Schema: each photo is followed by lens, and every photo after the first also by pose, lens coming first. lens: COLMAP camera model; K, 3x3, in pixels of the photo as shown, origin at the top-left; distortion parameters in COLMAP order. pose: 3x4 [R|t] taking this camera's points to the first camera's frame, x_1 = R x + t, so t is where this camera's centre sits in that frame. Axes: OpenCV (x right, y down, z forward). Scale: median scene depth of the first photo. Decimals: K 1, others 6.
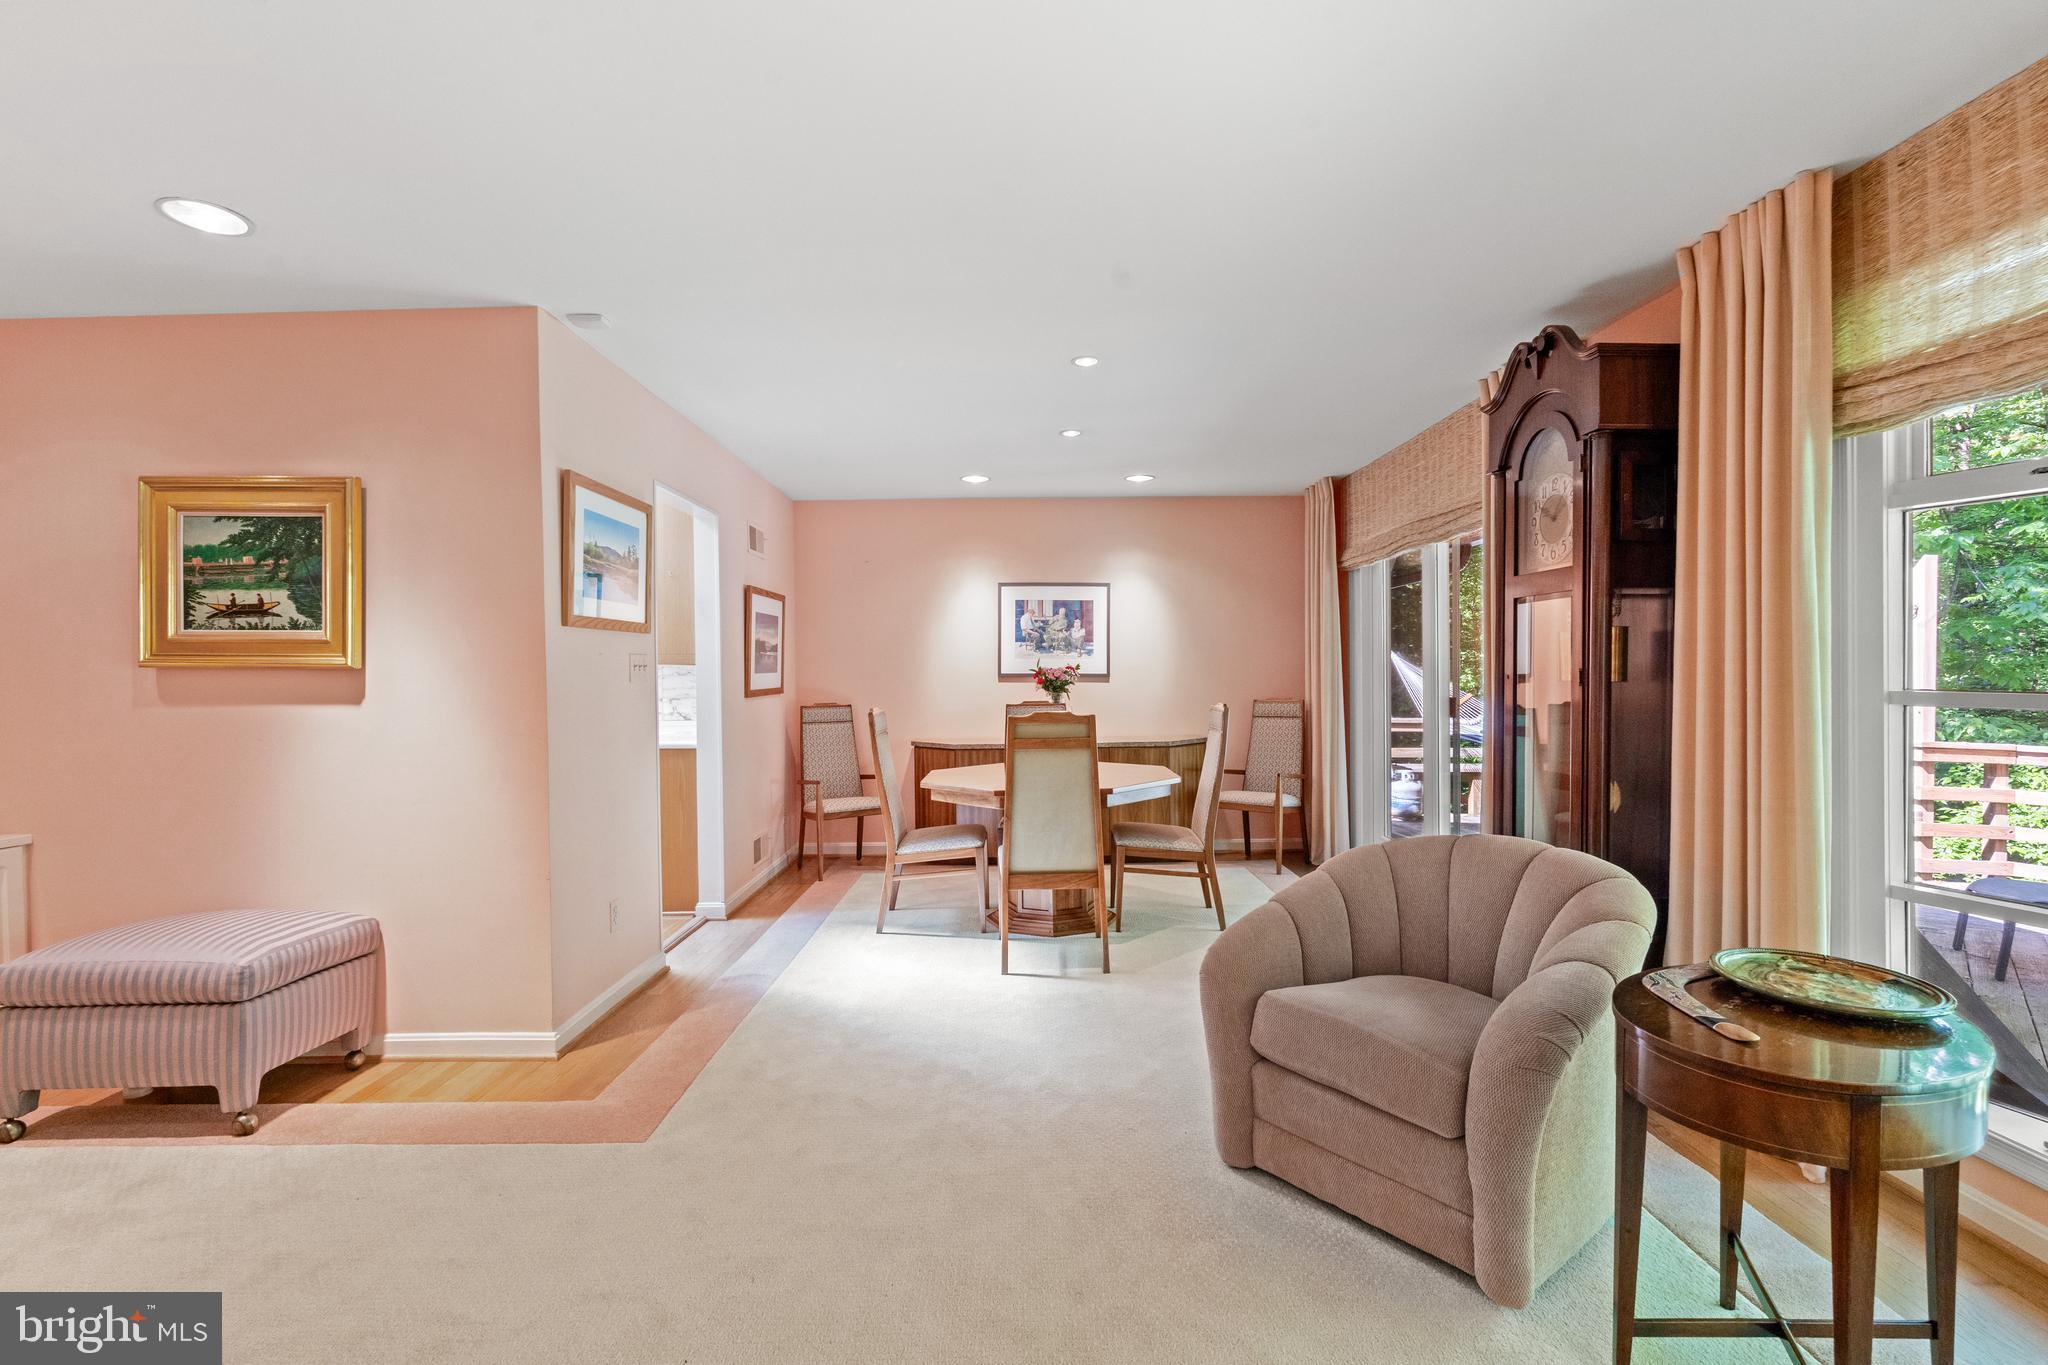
lens RADIAL K [[900.7, 0, 1013.3], [0, 900.7, 681.9], [0, 0, 1]] dist [-0.003763, -0.000521]
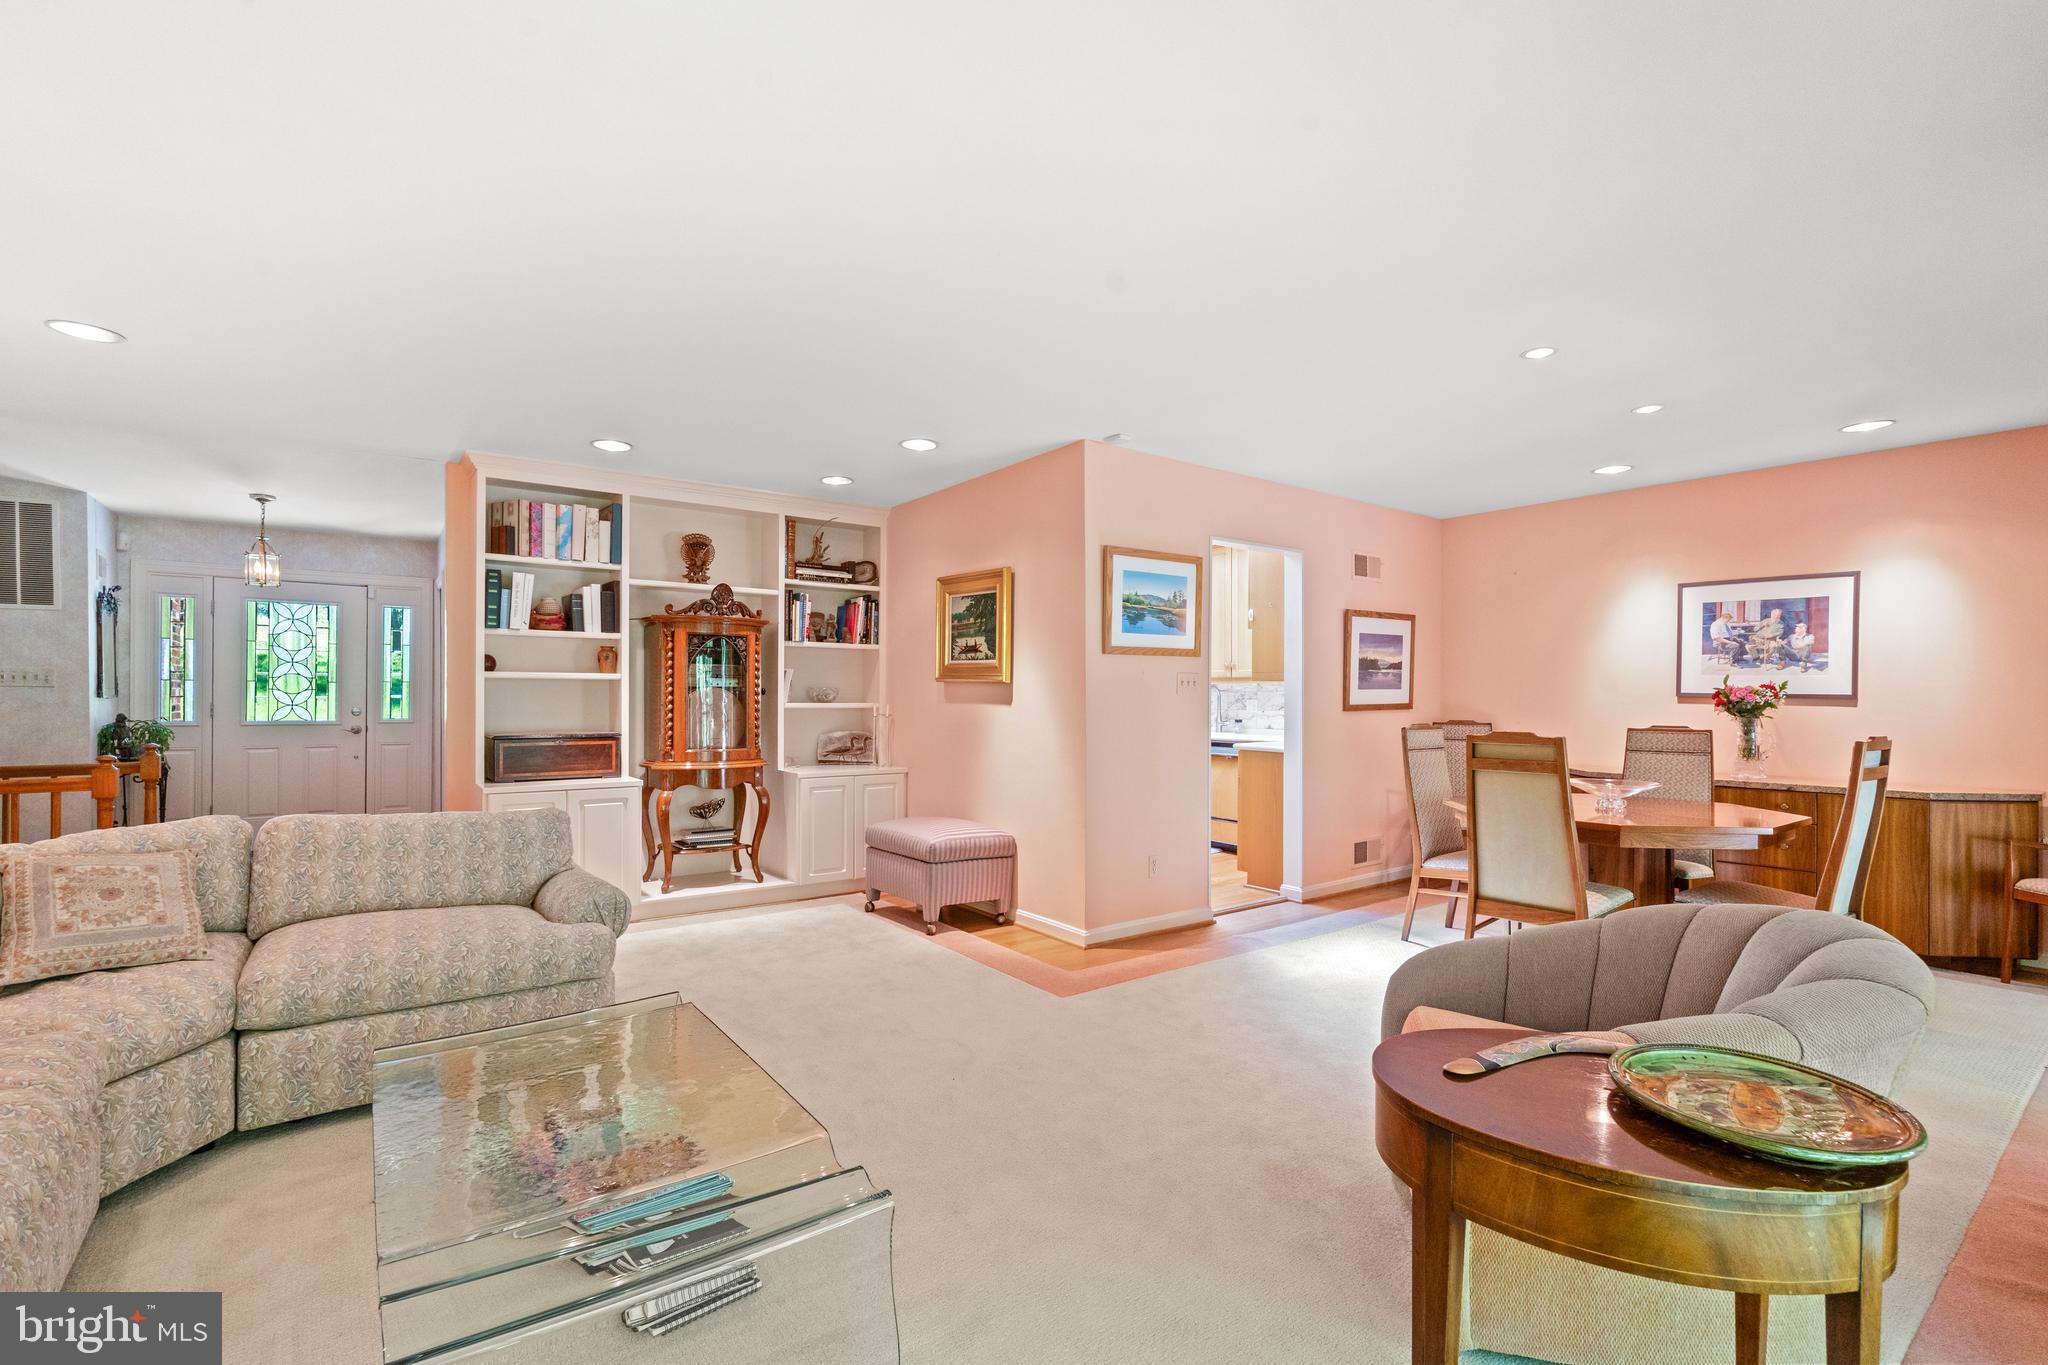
lens RADIAL K [[900.7, 0, 1004.8], [0, 900.7, 691.7], [0, 0, 1]] dist [-0.003763, -0.000521]
pose [[0.588688, 0.010887, -0.808287, 0.571340], [-0.018116, 0.999836, 0.000273, 0.001175], [0.808157, 0.014483, 0.588788, 0.021901]]
